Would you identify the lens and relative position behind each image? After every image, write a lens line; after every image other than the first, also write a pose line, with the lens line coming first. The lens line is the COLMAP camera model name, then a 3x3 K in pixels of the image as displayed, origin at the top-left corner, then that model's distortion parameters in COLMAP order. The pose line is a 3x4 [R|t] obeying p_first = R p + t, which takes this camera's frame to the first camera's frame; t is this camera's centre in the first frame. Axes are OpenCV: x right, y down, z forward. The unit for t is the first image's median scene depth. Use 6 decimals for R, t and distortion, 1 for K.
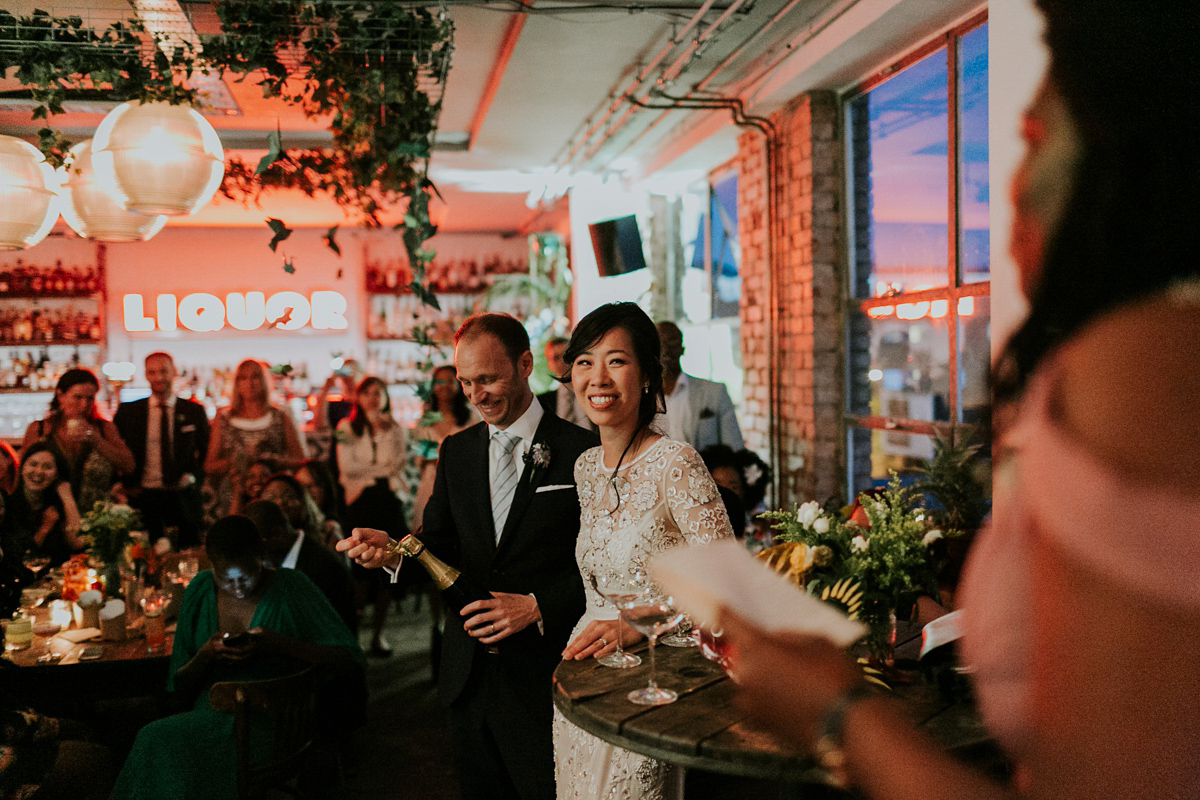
lens RADIAL K [[1120.4, 0, 600.0], [0, 1120.4, 400.0], [0, 0, 1]] dist [-0.001081, 0.002380]
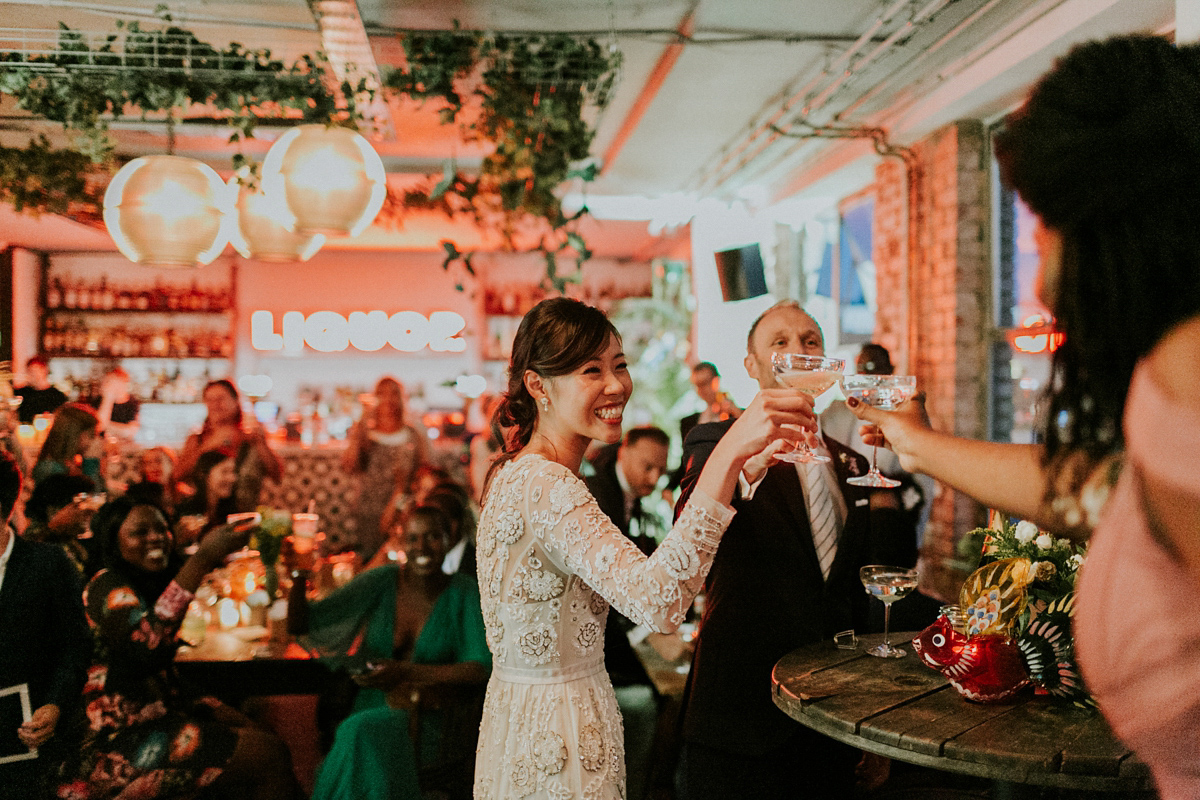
lens RADIAL K [[1123.7, 0, 600.0], [0, 1123.7, 400.0], [0, 0, 1]] dist [-0.003125, -0.001018]
pose [[0.996669, 0.023942, -0.077955, -0.046374], [-0.025816, 0.999399, -0.023115, 0.005695], [0.077354, 0.025051, 0.996689, -0.021867]]
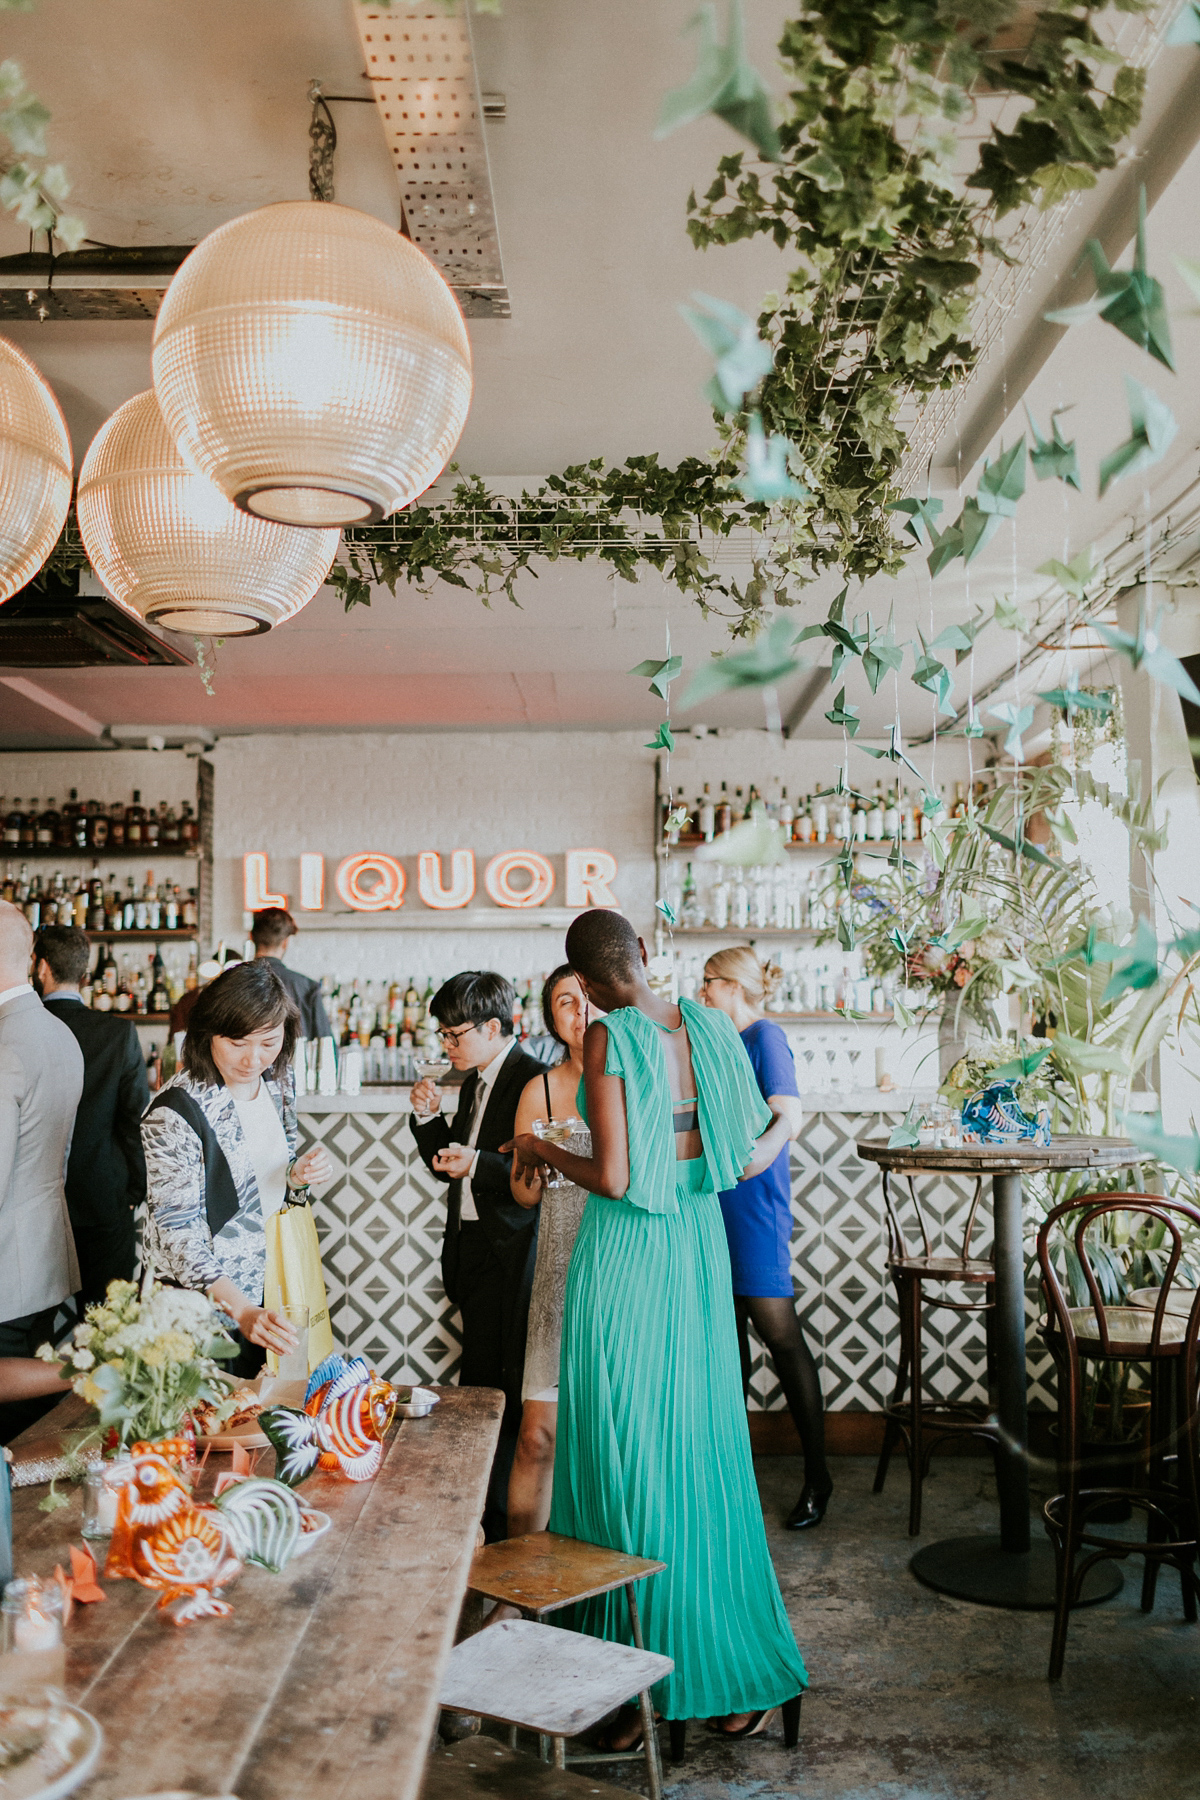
lens RADIAL K [[1680.7, 0, 600.0], [0, 1680.7, 900.0], [0, 0, 1]] dist [-0.001081, 0.002380]
pose [[0.980893, -0.001357, -0.194543, -0.169841], [-0.017645, 0.995234, -0.095911, 0.019093], [0.193745, 0.097511, 0.976194, 0.432630]]
